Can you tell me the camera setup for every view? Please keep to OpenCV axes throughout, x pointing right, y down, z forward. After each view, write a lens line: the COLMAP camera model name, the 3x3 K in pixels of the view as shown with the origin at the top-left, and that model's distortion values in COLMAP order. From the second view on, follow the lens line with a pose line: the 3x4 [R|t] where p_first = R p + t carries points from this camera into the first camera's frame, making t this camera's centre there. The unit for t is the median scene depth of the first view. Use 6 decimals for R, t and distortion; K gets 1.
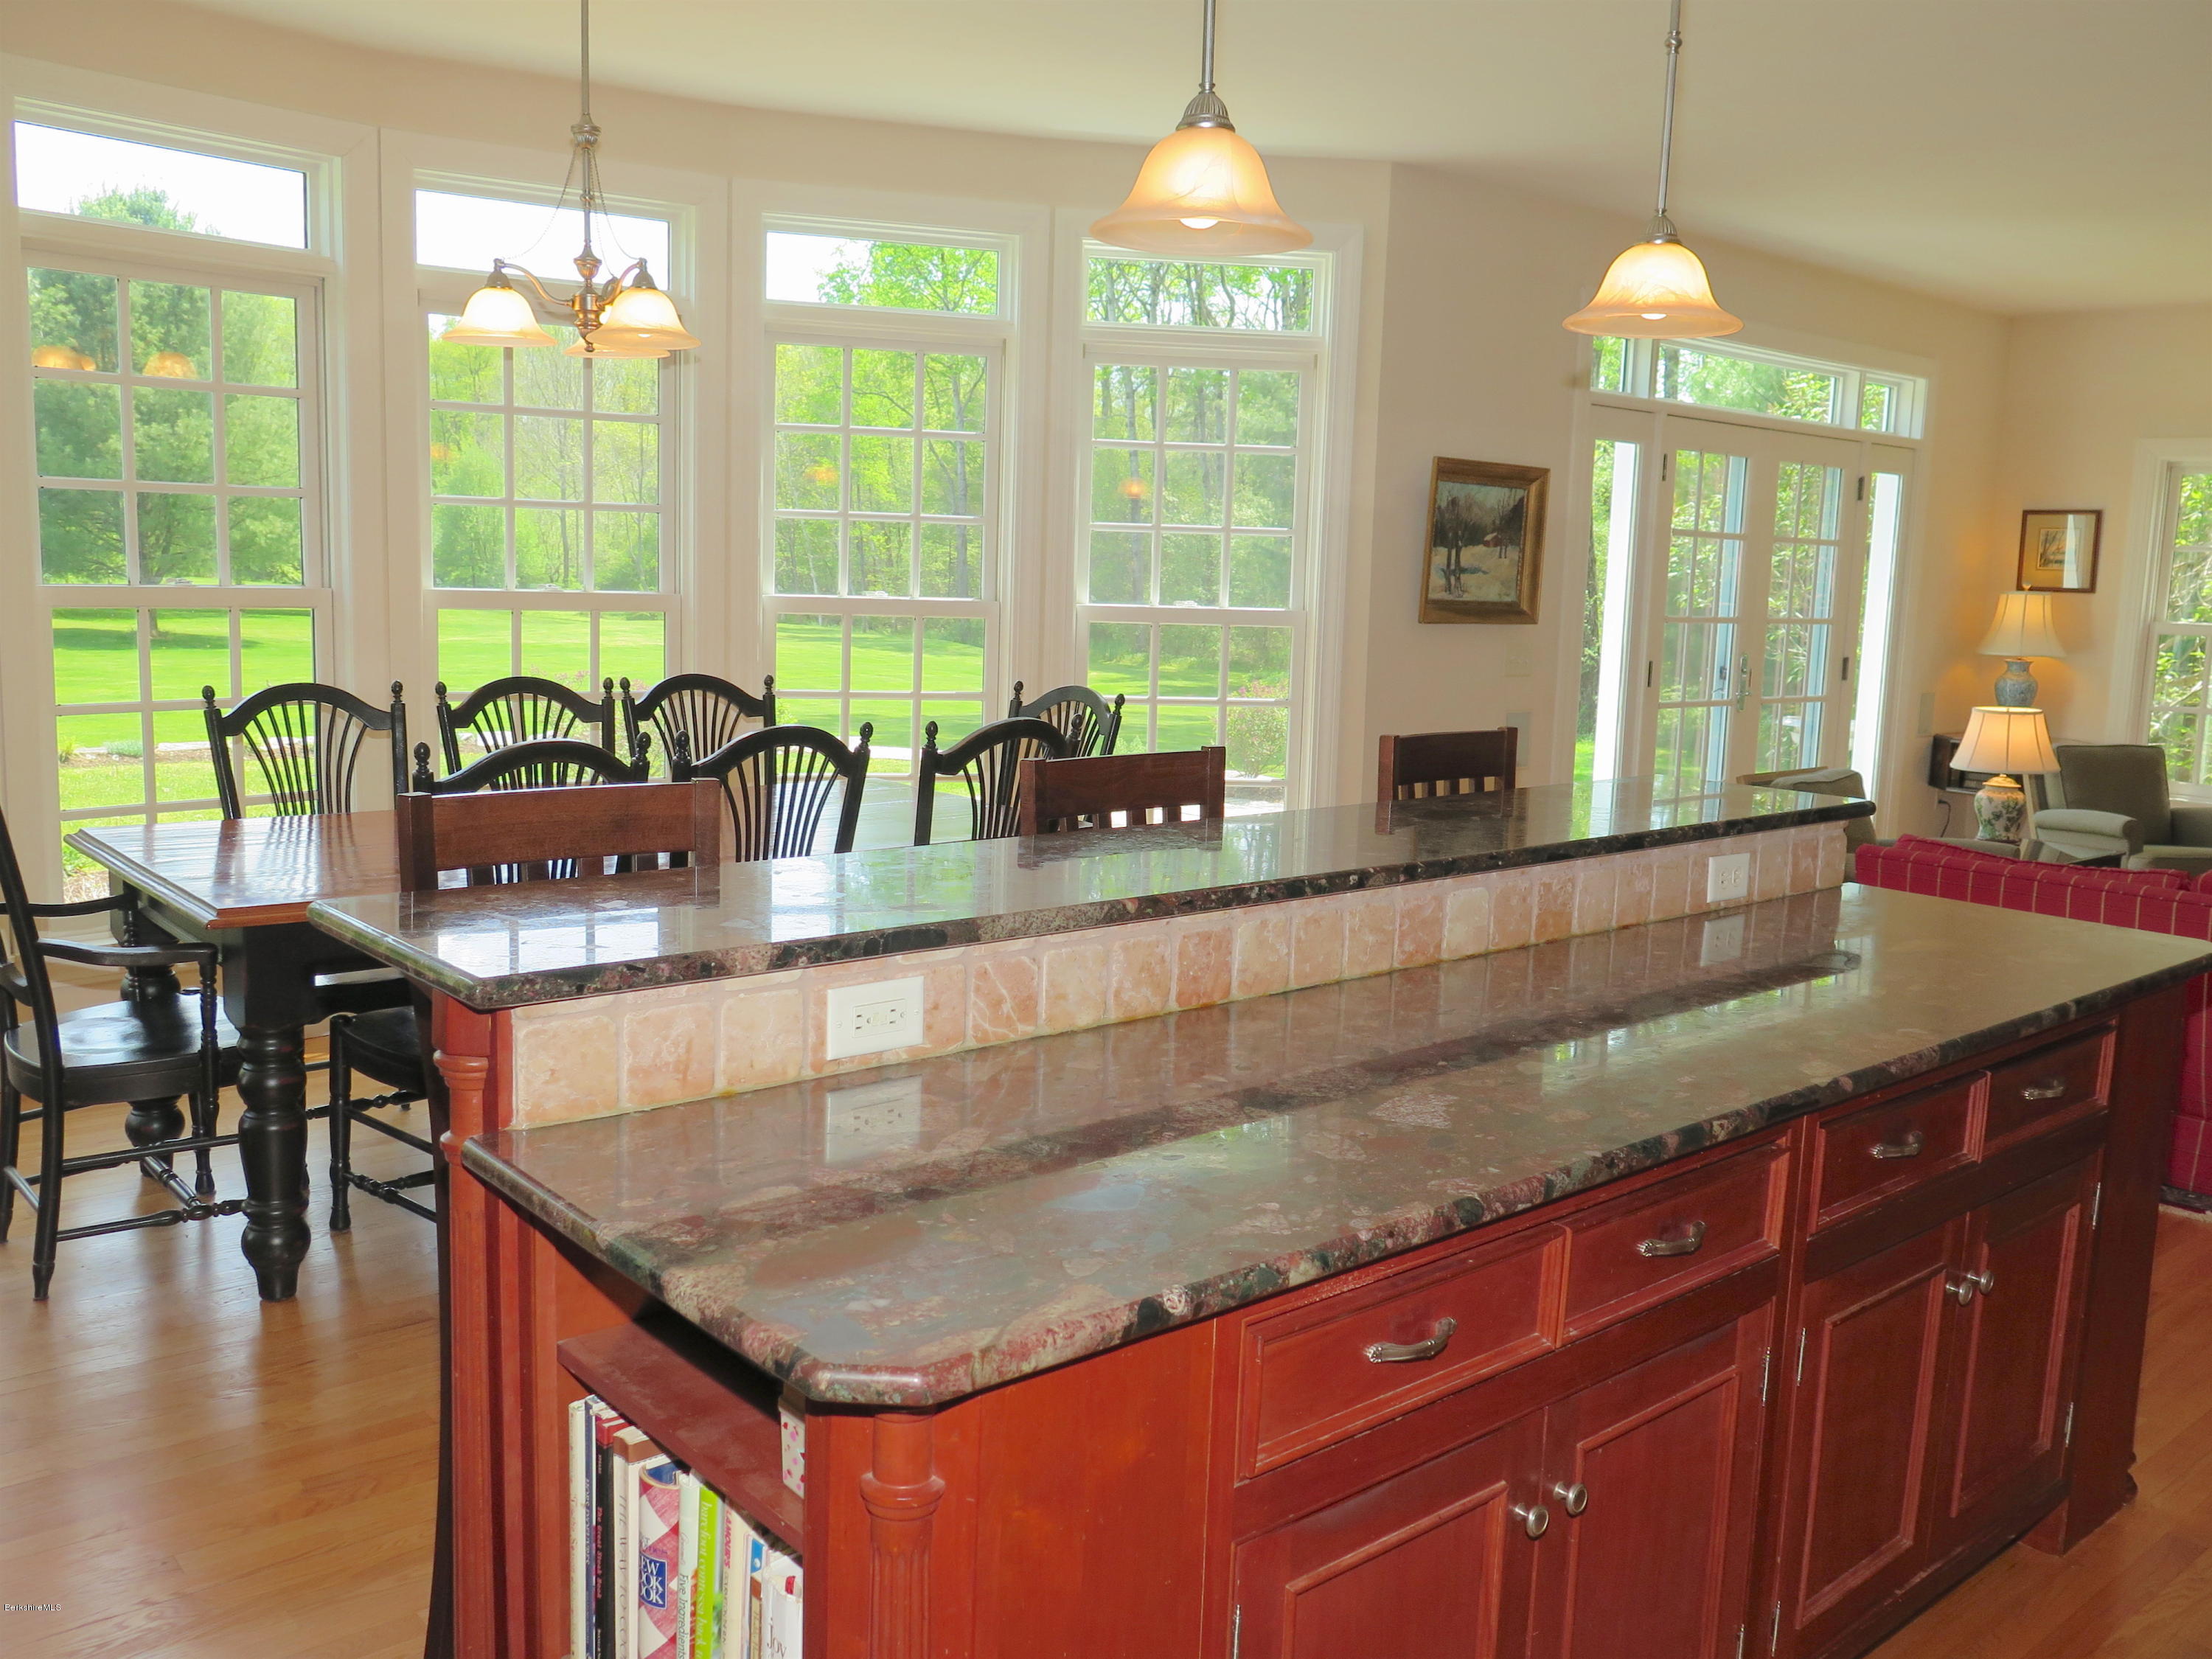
lens RADIAL K [[1862.0, 0, 1106.0], [0, 1862.0, 829.5], [0, 0, 1]] dist [-0.011913, -0.011807]
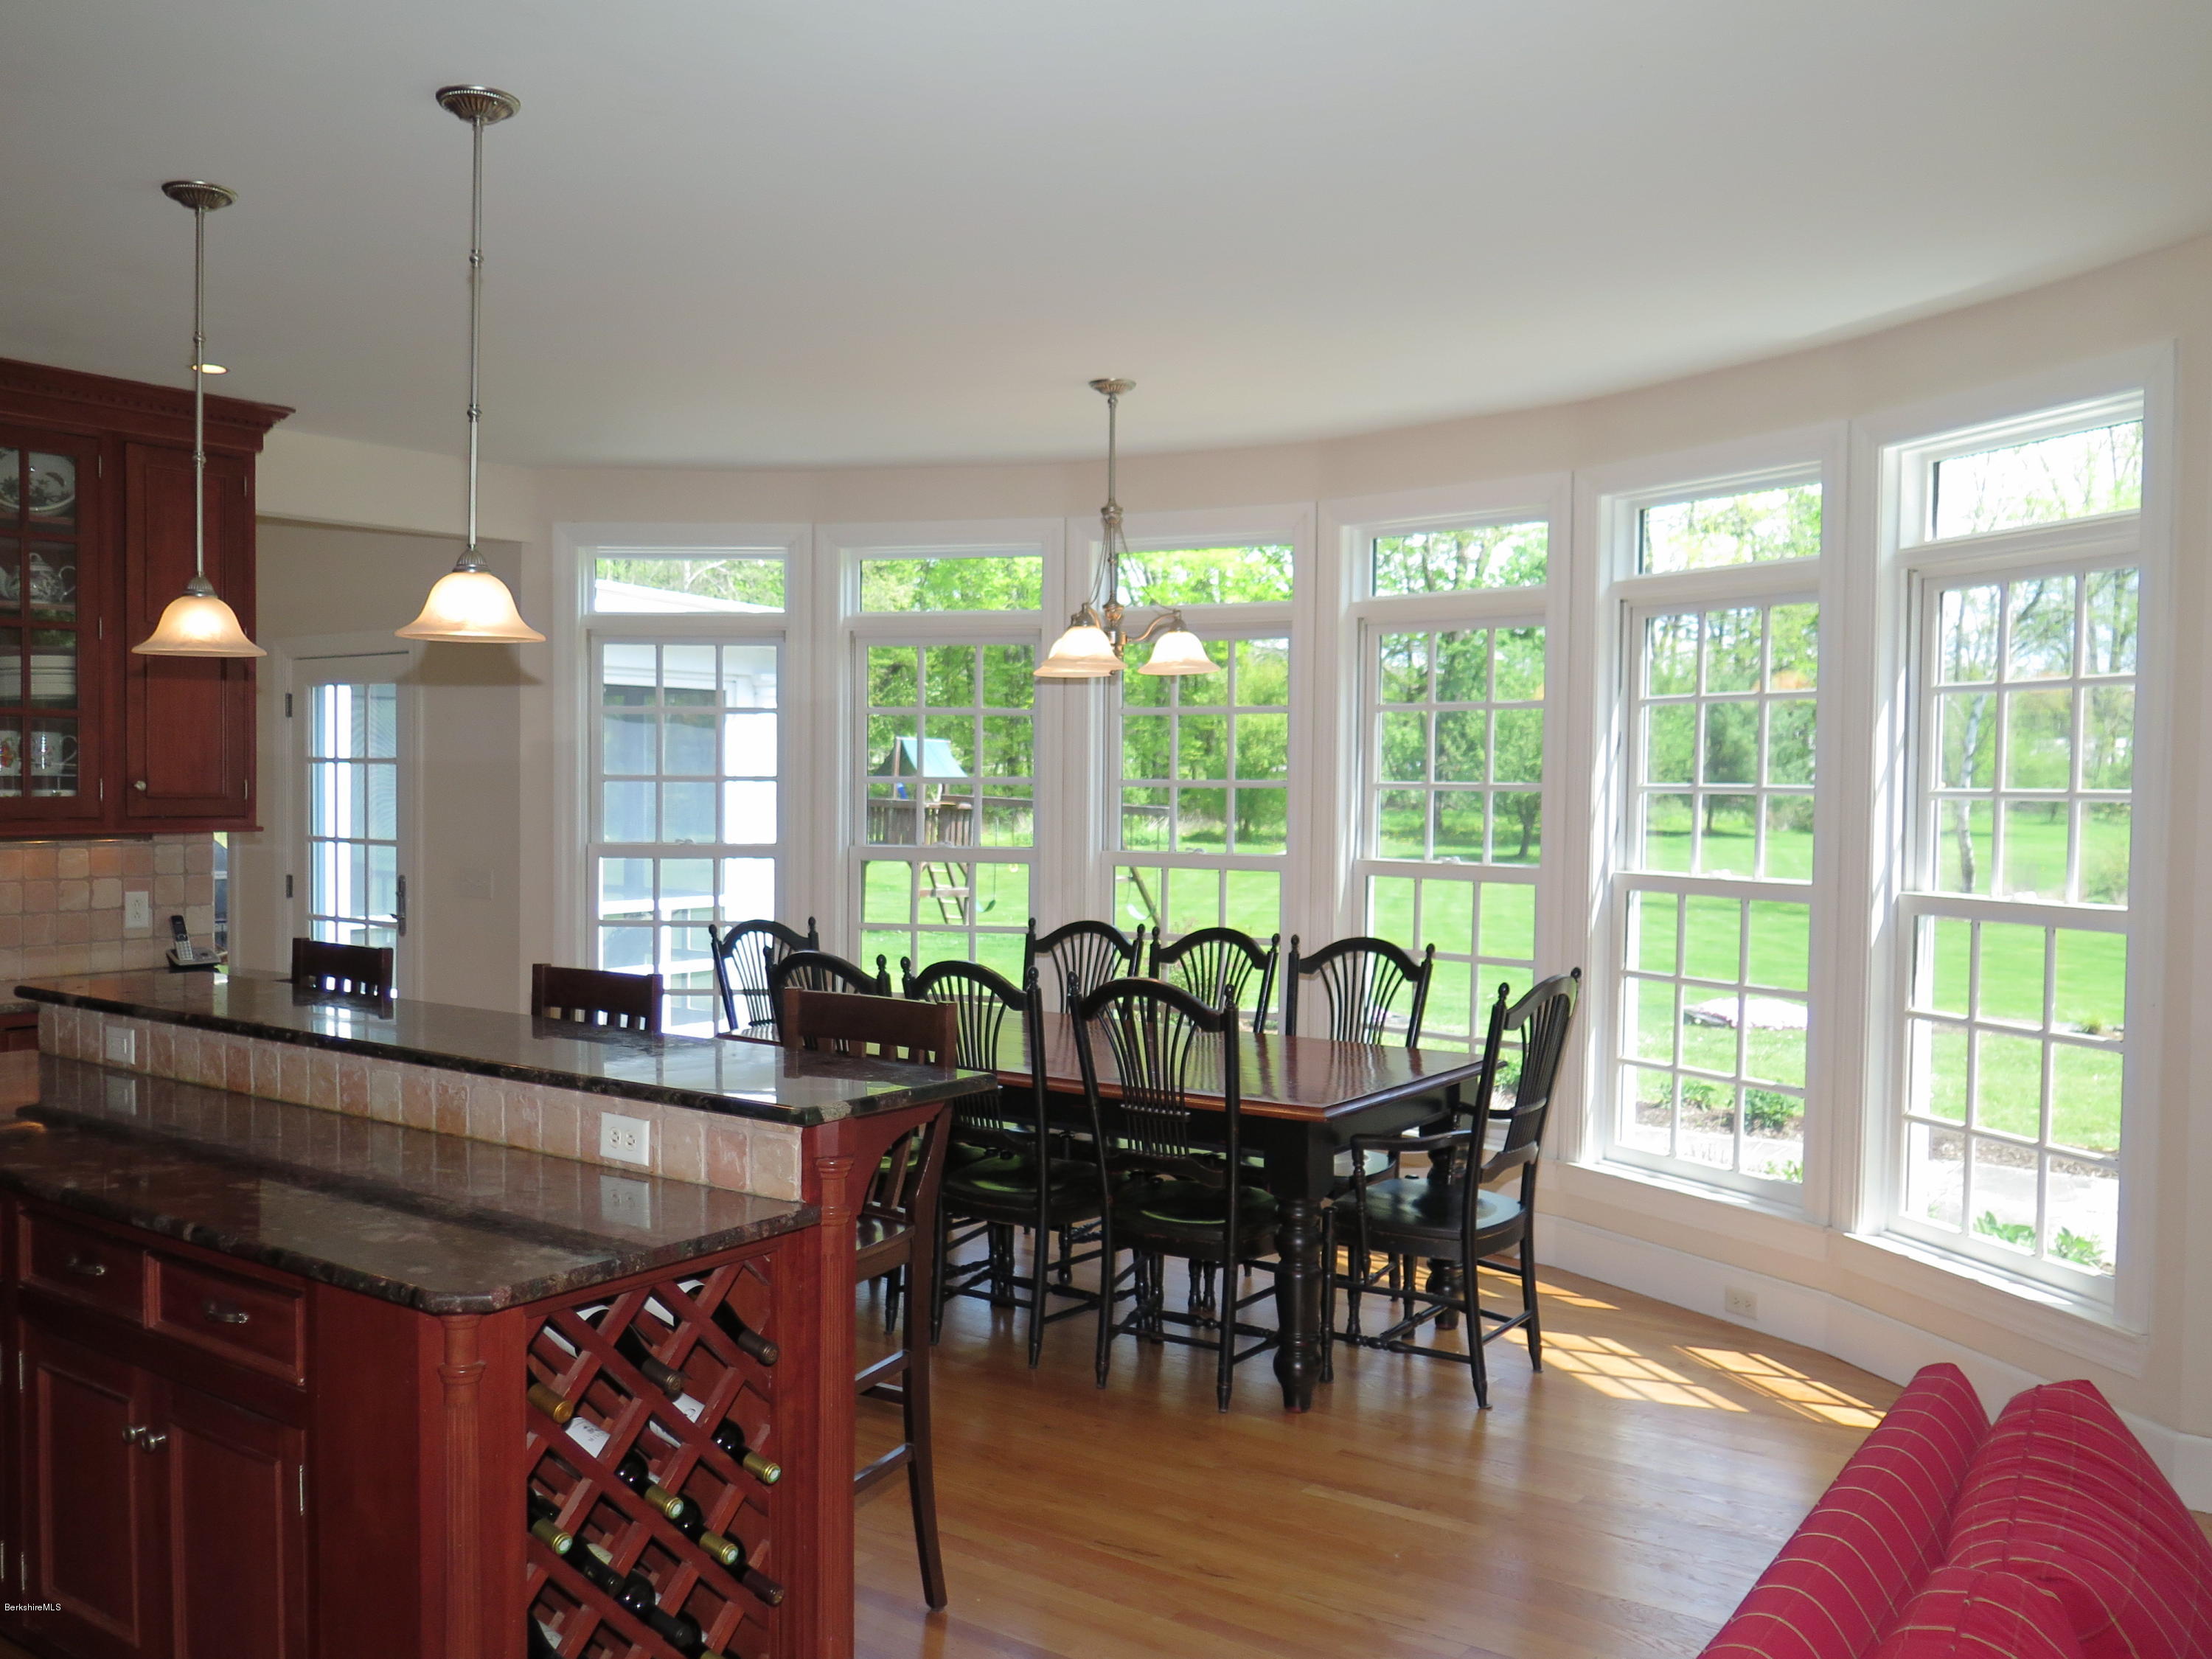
lens RADIAL K [[1862.0, 0, 1106.0], [0, 1862.0, 829.5], [0, 0, 1]] dist [-0.011913, -0.011807]
pose [[0.221110, -0.006172, -0.975229, 0.890289], [-0.141281, 0.989229, -0.038292, -0.089253], [0.964961, 0.146248, 0.217857, 0.648905]]
